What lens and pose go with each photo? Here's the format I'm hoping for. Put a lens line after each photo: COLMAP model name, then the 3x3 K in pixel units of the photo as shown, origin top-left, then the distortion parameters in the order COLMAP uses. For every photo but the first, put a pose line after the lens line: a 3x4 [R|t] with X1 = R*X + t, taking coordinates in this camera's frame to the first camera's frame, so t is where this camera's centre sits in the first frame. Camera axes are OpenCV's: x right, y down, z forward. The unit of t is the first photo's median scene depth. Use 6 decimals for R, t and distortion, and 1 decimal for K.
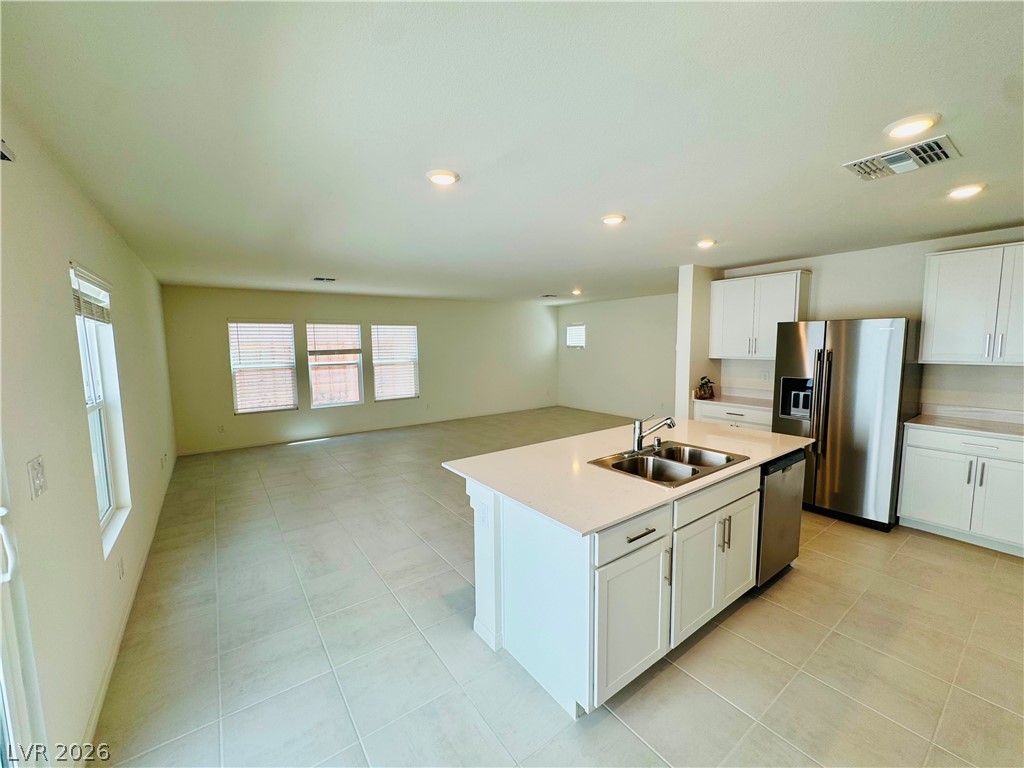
lens RADIAL K [[410.9, 0, 515.0], [0, 410.9, 382.6], [0, 0, 1]] dist [-0.001854, -0.000415]
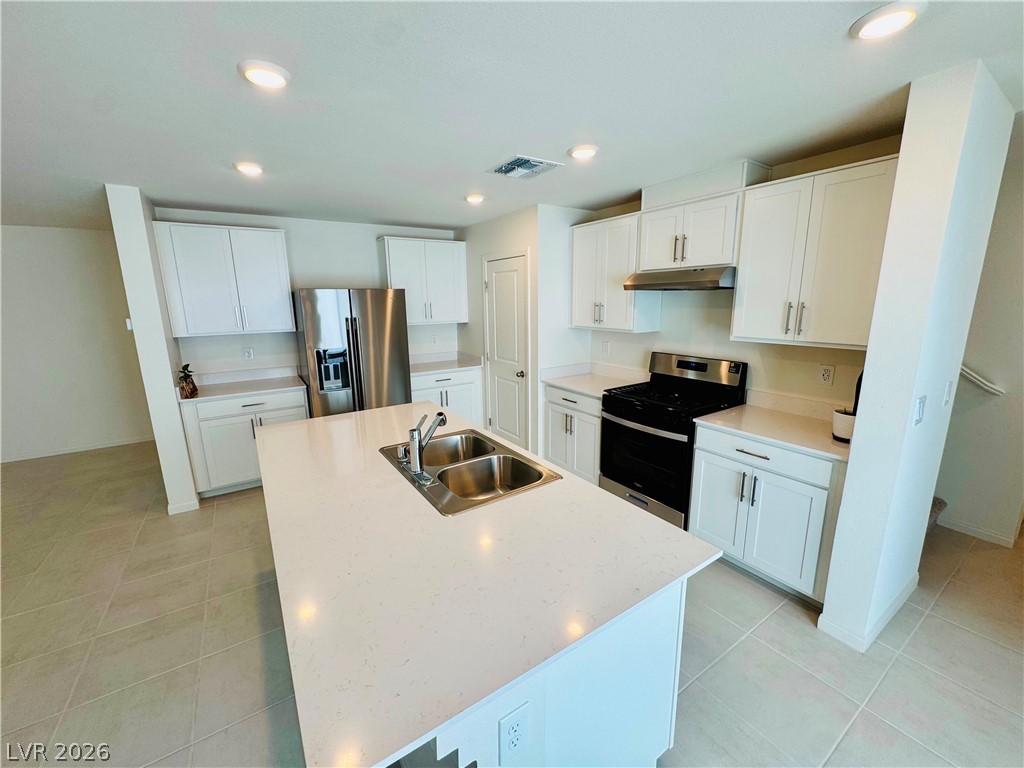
lens RADIAL K [[410.9, 0, 511.5], [0, 410.9, 386.0], [0, 0, 1]] dist [-0.001854, -0.000415]
pose [[0.056218, -0.193790, 0.979431, -0.221594], [0.112606, 0.975954, 0.186639, -0.053881], [-0.992048, 0.099798, 0.076688, 0.476694]]
